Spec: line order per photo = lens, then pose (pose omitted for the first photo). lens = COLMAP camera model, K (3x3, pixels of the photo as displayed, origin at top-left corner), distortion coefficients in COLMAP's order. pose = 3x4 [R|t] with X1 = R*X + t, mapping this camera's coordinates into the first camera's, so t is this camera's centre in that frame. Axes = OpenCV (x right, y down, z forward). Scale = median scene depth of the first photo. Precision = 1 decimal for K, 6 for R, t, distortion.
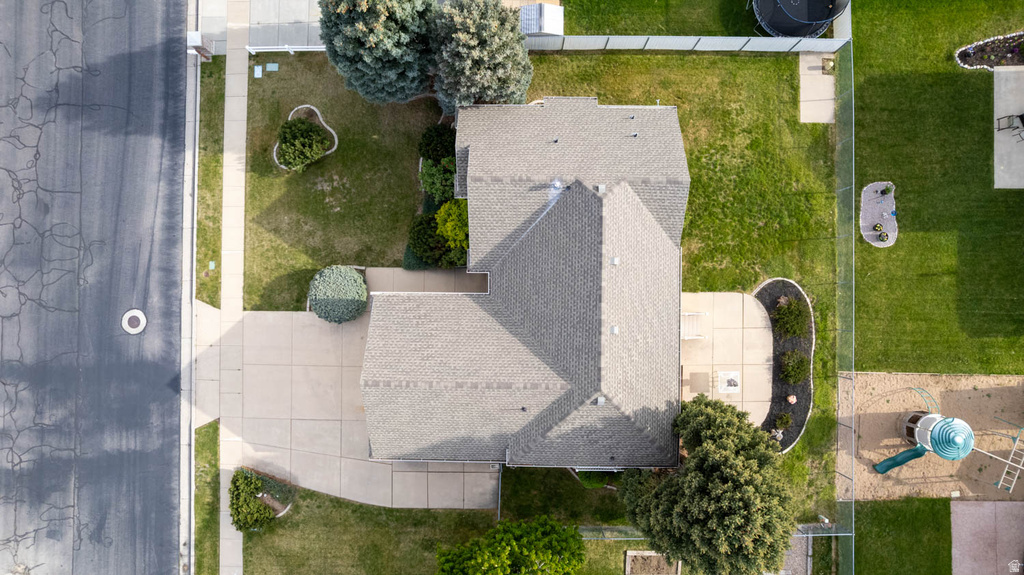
lens RADIAL K [[655.7, 0, 513.7], [0, 655.7, 290.5], [0, 0, 1]] dist [-0.079155, 0.073340]
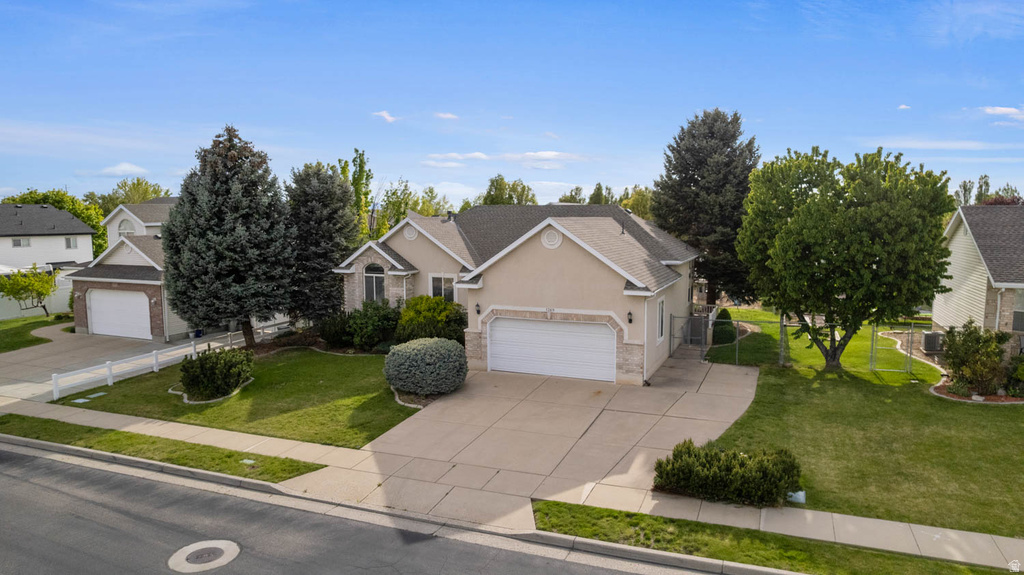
lens RADIAL K [[655.7, 0, 513.7], [0, 655.7, 290.5], [0, 0, 1]] dist [-0.079155, 0.073340]
pose [[0.373882, -0.094097, 0.922691, -0.847679], [0.927452, 0.045099, -0.371212, 0.340924], [-0.006683, 0.994541, 0.104132, 0.810280]]
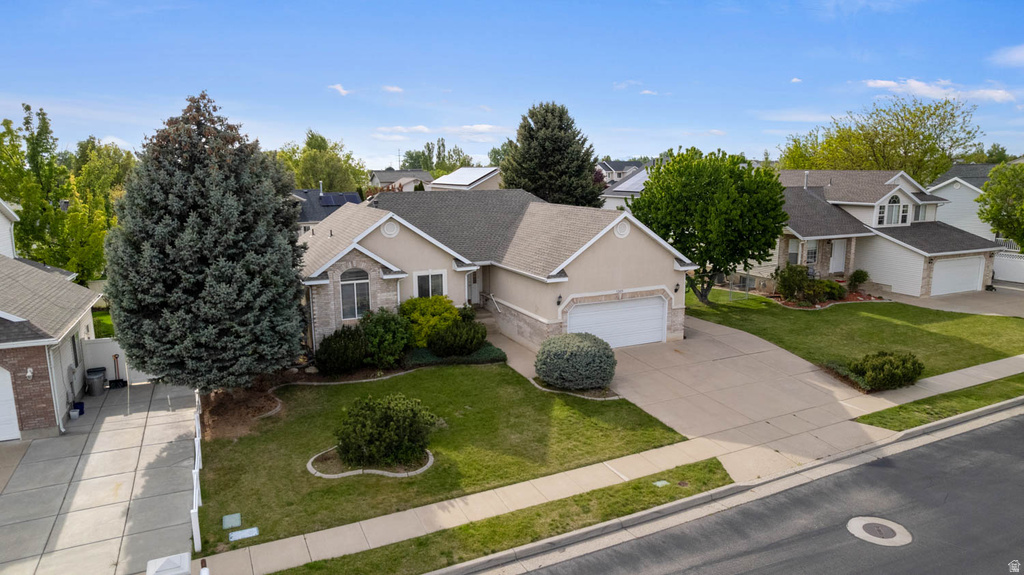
lens RADIAL K [[655.7, 0, 513.7], [0, 655.7, 290.5], [0, 0, 1]] dist [-0.079155, 0.073340]
pose [[-0.429211, -0.153604, 0.890047, -0.846363], [0.903168, -0.081759, 0.421429, -0.345353], [0.008036, 0.984744, 0.173823, 0.761786]]
